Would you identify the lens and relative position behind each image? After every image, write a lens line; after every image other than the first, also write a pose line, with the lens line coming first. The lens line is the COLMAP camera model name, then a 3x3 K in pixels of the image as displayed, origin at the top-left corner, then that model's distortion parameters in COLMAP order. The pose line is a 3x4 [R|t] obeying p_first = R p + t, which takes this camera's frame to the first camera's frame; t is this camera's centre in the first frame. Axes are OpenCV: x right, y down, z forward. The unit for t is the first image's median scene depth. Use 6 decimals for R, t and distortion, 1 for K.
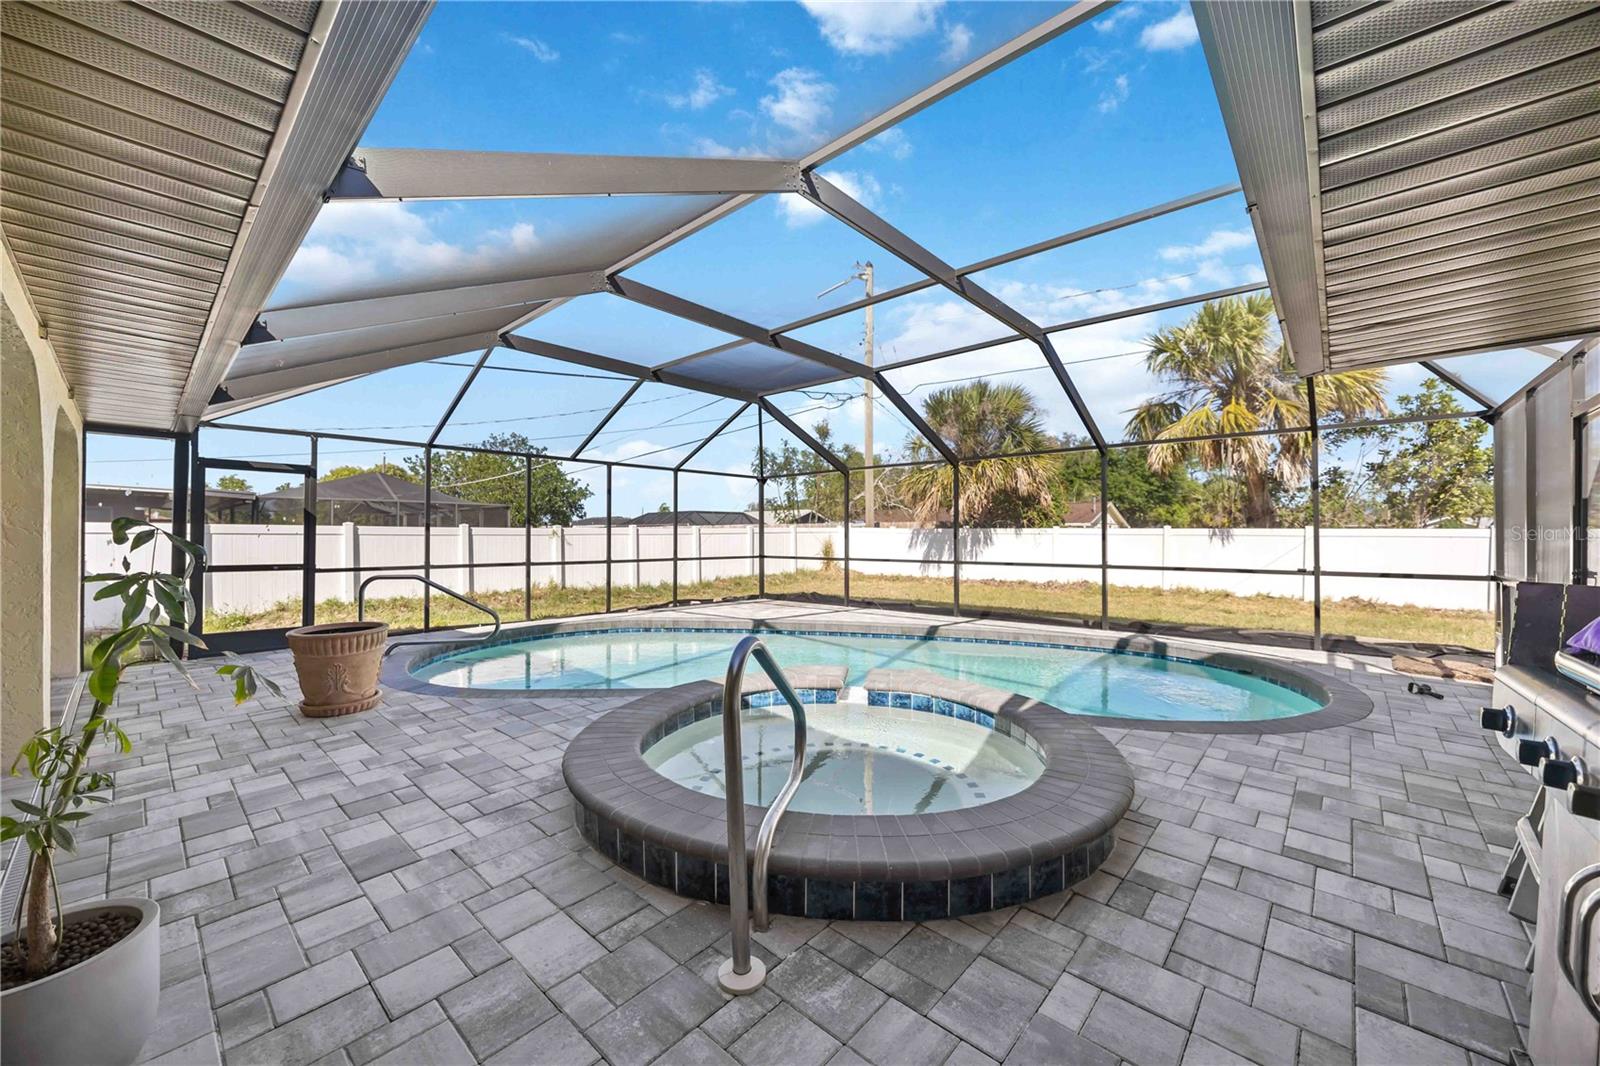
lens RADIAL K [[611.6, 0, 795.0], [0, 611.6, 540.1], [0, 0, 1]] dist [-0.002613, 0.000181]
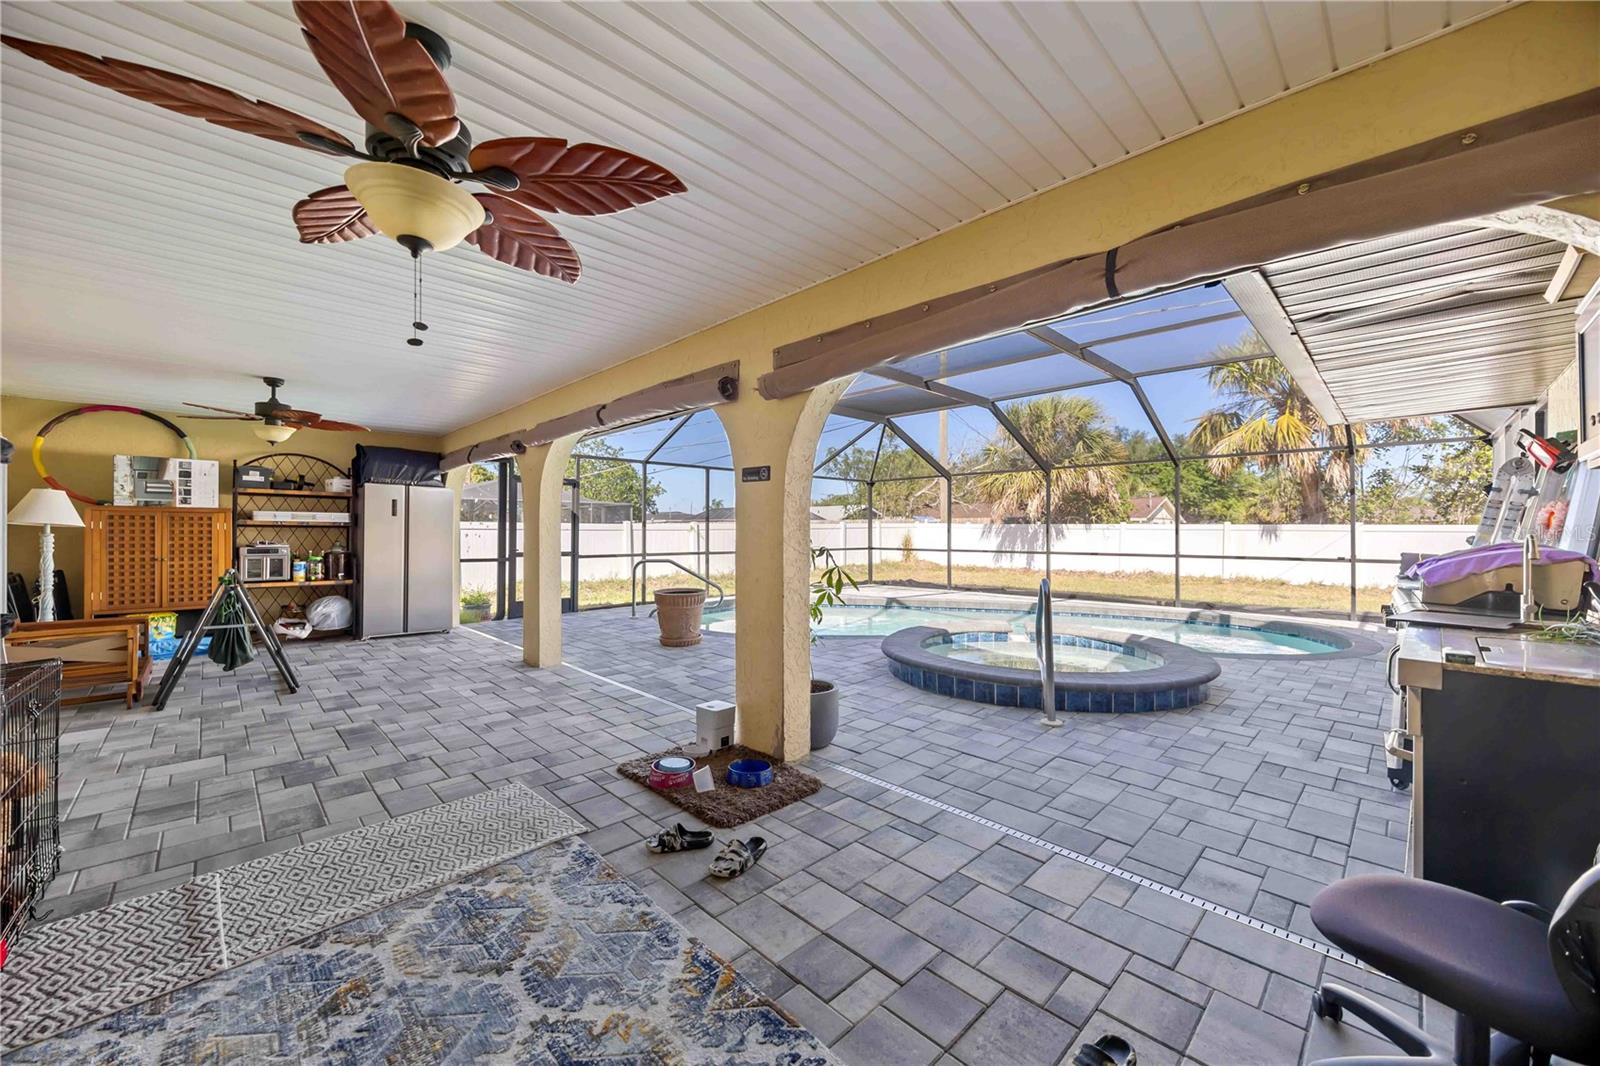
lens RADIAL K [[610.4, 0, 796.8], [0, 610.4, 536.8], [0, 0, 1]] dist [-0.002777, -0.000014]
pose [[0.998121, 0.000811, -0.061261, -0.130055], [-0.000555, 0.999991, 0.004192, -0.000193], [0.061264, -0.004150, 0.998113, -0.194671]]
